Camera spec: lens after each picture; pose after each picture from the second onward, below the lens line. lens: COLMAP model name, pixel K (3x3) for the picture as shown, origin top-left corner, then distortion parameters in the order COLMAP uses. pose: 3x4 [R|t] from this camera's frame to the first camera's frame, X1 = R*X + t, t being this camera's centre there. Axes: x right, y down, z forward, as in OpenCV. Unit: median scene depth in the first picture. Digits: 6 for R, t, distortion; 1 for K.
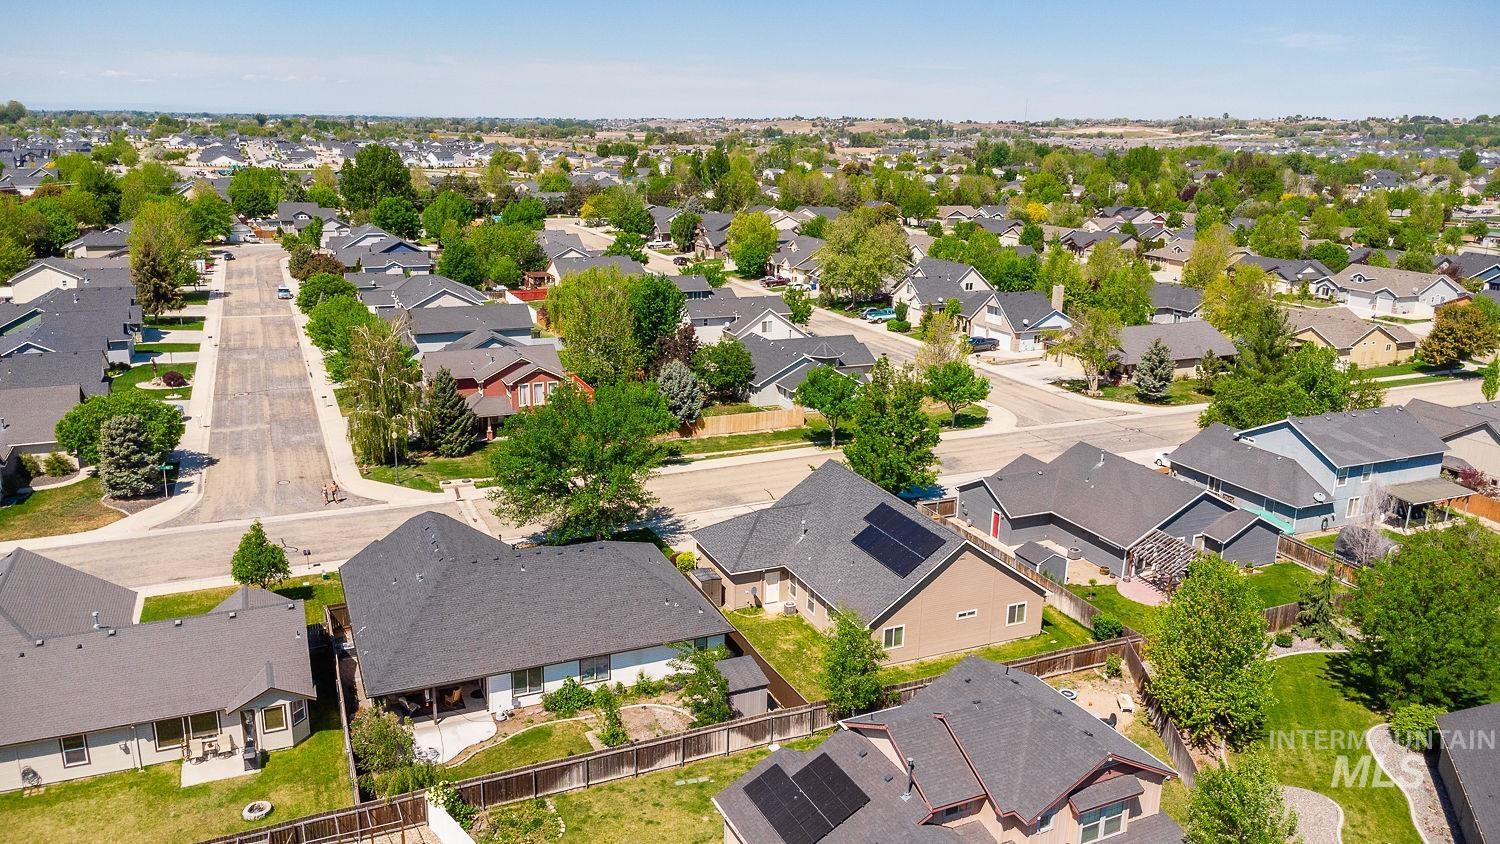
lens RADIAL K [[1086.6, 0, 750.0], [0, 1086.6, 422.0], [0, 0, 1]] dist [0.012161, -0.003870]
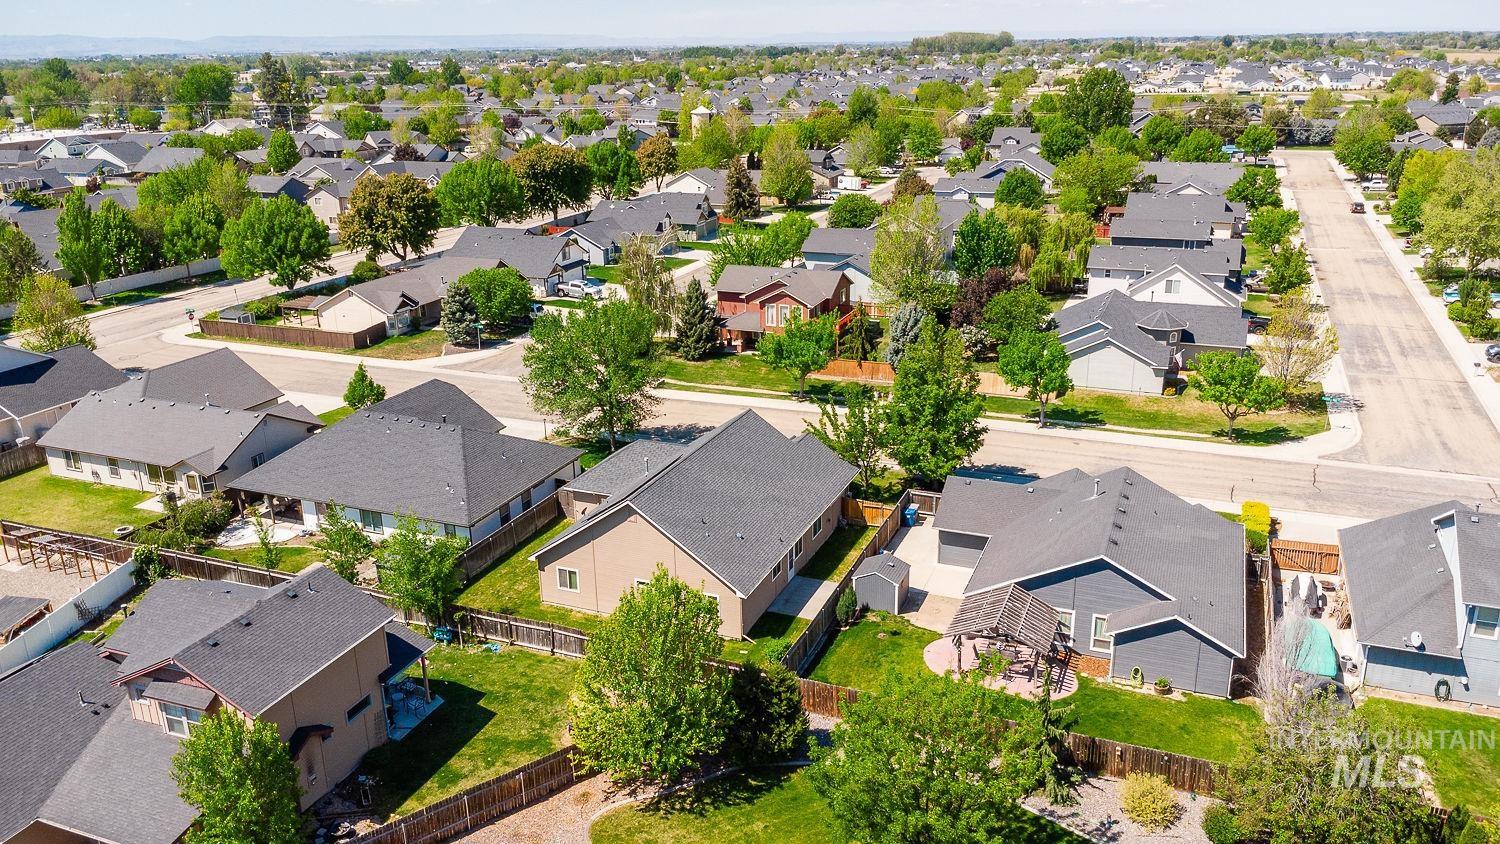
lens RADIAL K [[1121.4, 0, 750.0], [0, 1121.4, 422.0], [0, 0, 1]] dist [0.015194, 0.002177]
pose [[0.689738, 0.200550, -0.695730, 0.565114], [-0.161406, 0.979284, 0.122271, -0.055023], [0.705839, 0.027960, 0.707820, 0.246144]]
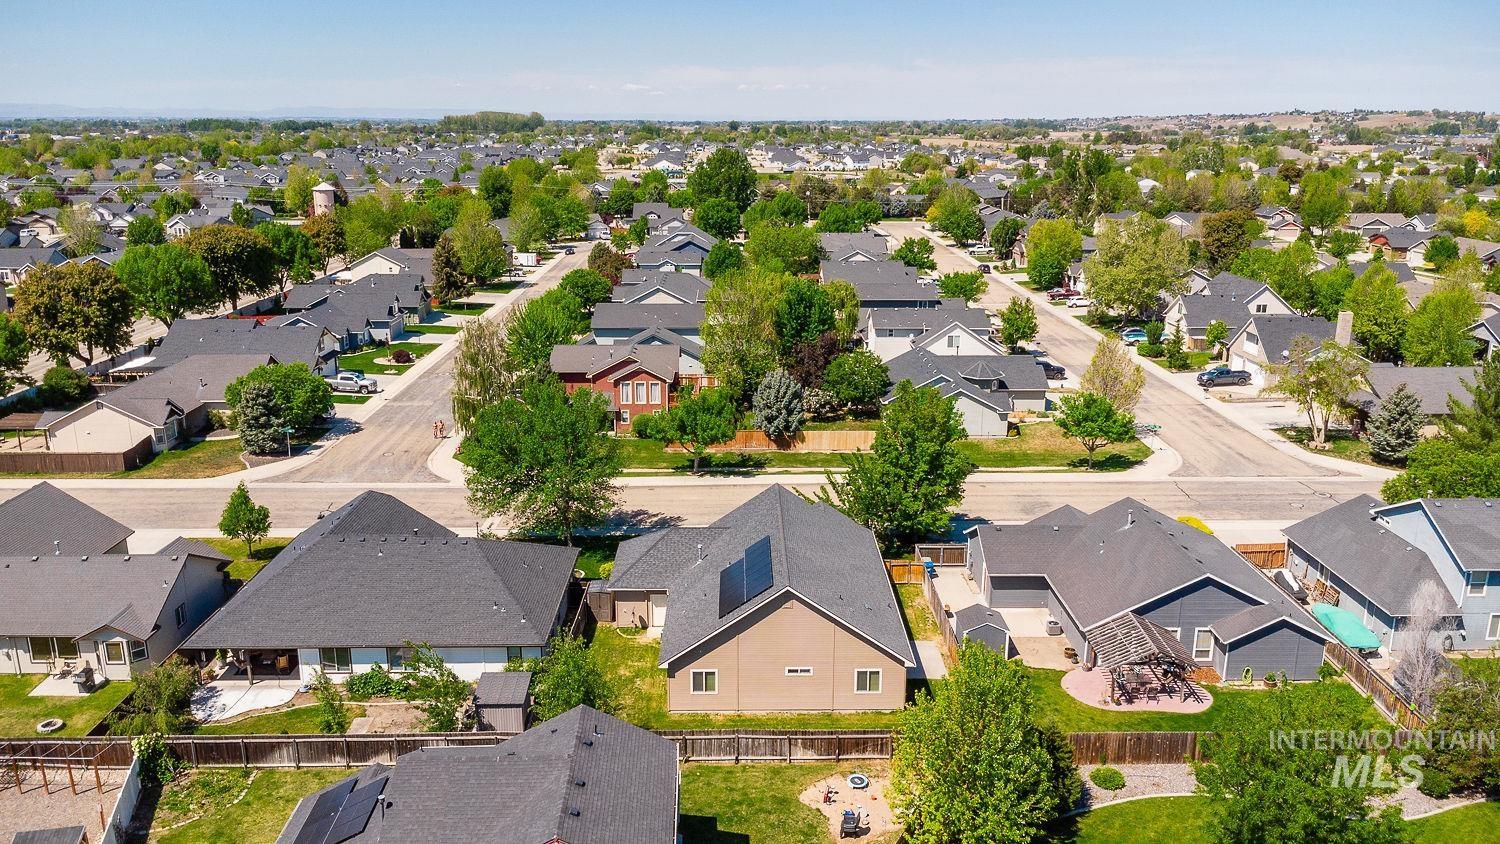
lens RADIAL K [[1110.2, 0, 750.0], [0, 1110.2, 422.0], [0, 0, 1]] dist [0.039943, -0.059420]
pose [[0.919457, 0.085805, -0.383715, 0.312855], [-0.088524, 0.996018, 0.010605, -0.019824], [0.383097, 0.024217, 0.923391, 0.090970]]
